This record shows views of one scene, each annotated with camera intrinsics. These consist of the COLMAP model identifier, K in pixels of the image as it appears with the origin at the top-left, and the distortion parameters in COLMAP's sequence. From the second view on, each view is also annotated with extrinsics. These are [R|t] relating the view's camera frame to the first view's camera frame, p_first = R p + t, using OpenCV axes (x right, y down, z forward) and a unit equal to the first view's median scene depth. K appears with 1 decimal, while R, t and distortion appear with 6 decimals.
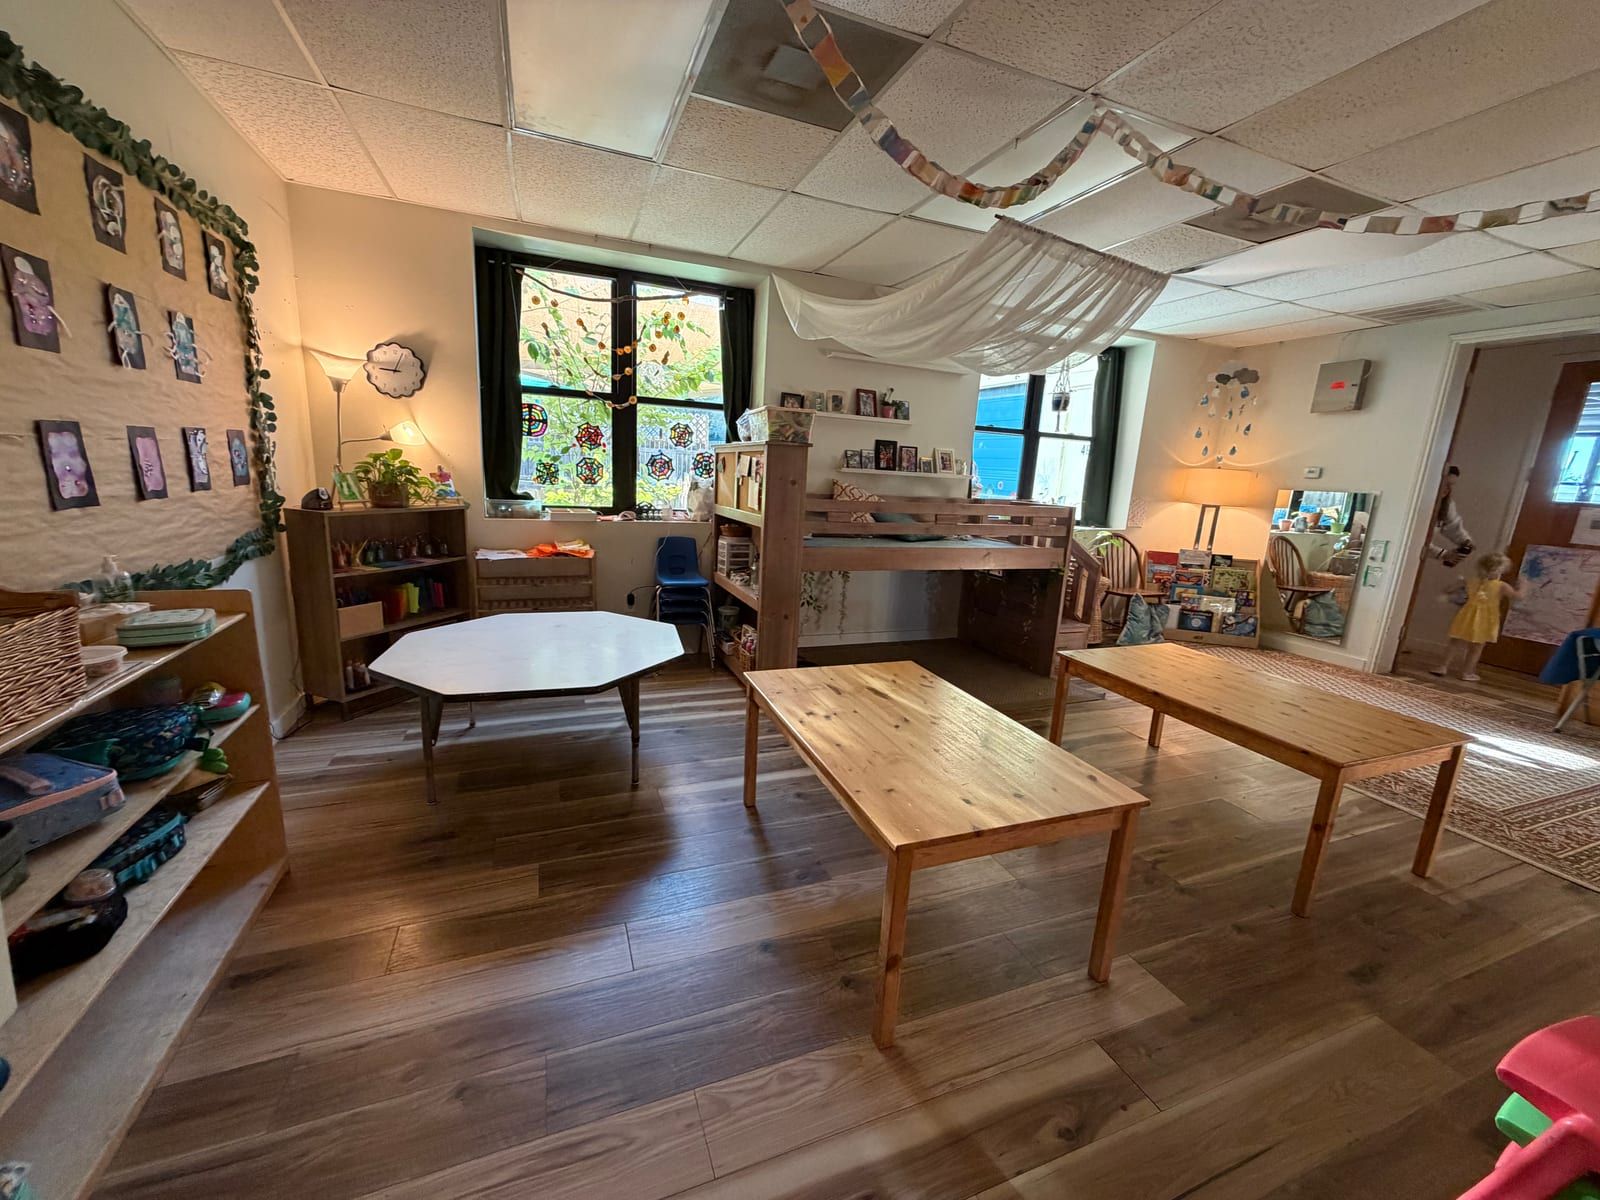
lens RADIAL K [[634.3, 0, 800.0], [0, 634.3, 600.0], [0, 0, 1]] dist [-0.000673, -0.000099]
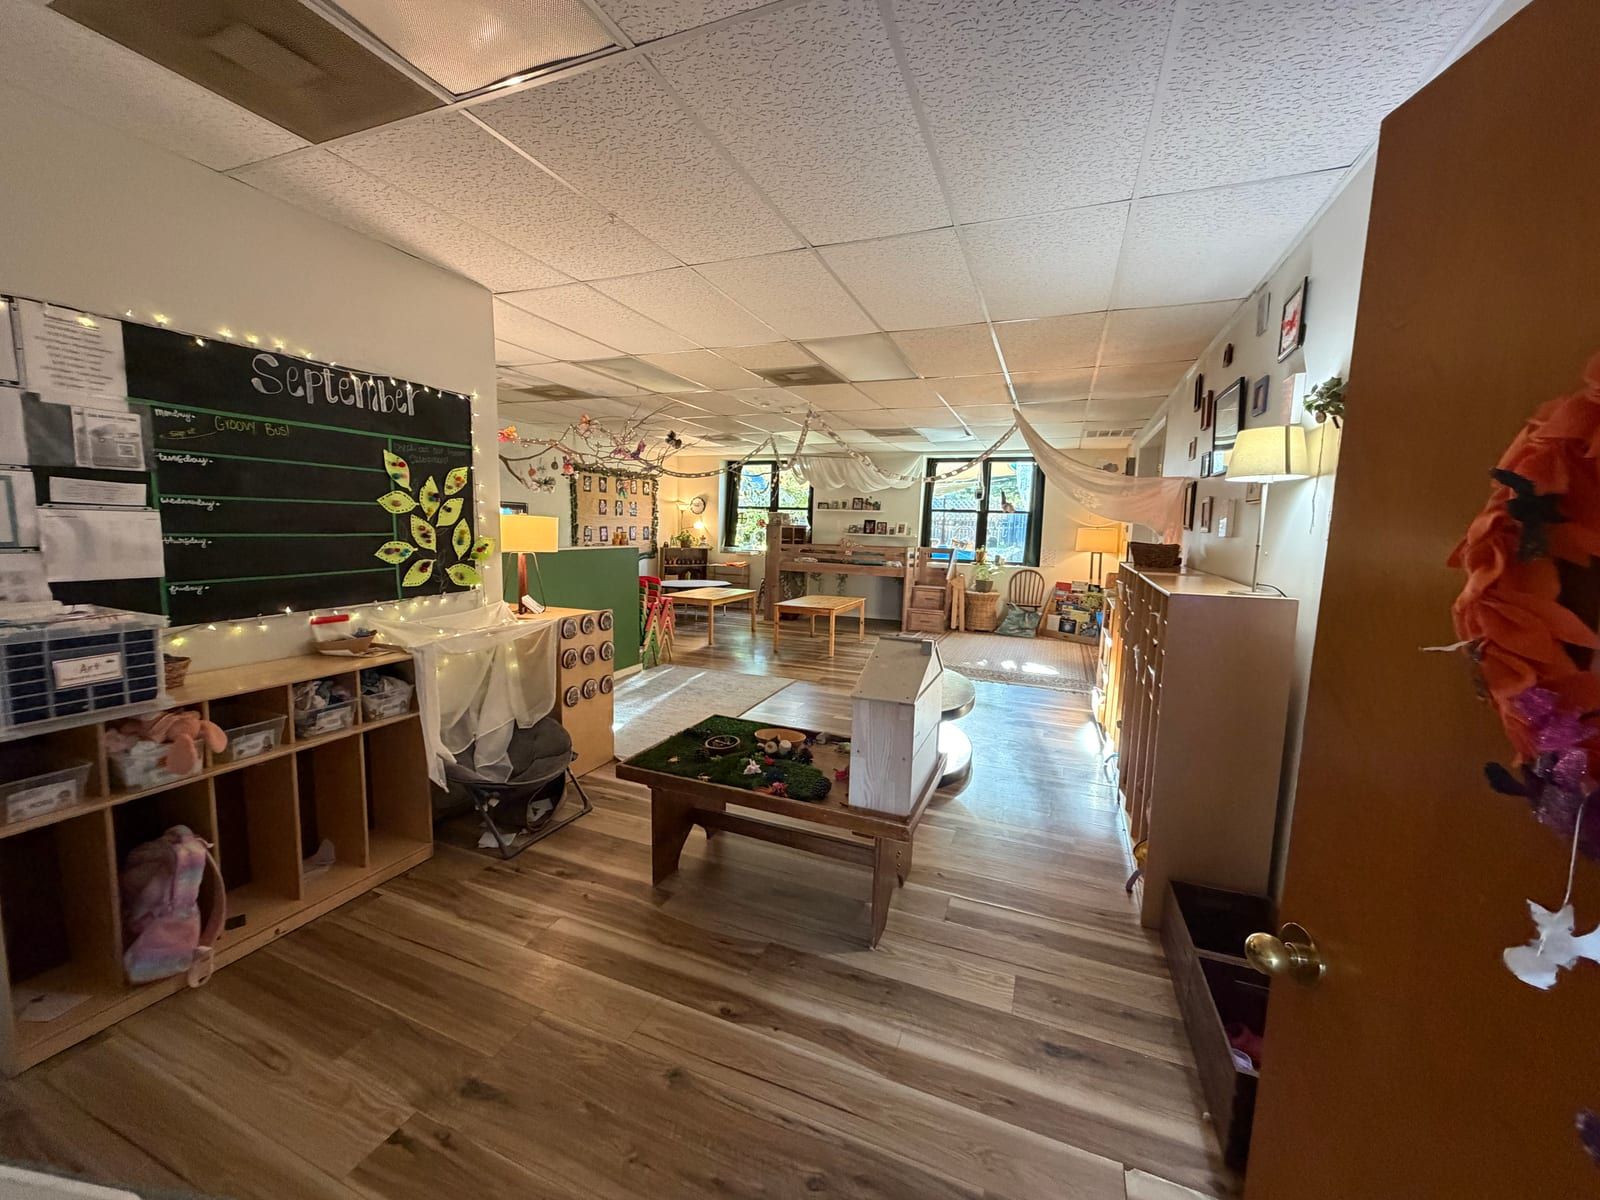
lens RADIAL K [[634.3, 0, 800.0], [0, 634.3, 600.0], [0, 0, 1]] dist [-0.000673, -0.000099]
pose [[0.725656, 0.046273, -0.686500, 1.558282], [-0.130779, 0.988824, -0.071587, 0.212983], [0.675515, 0.141728, 0.723598, -0.713482]]
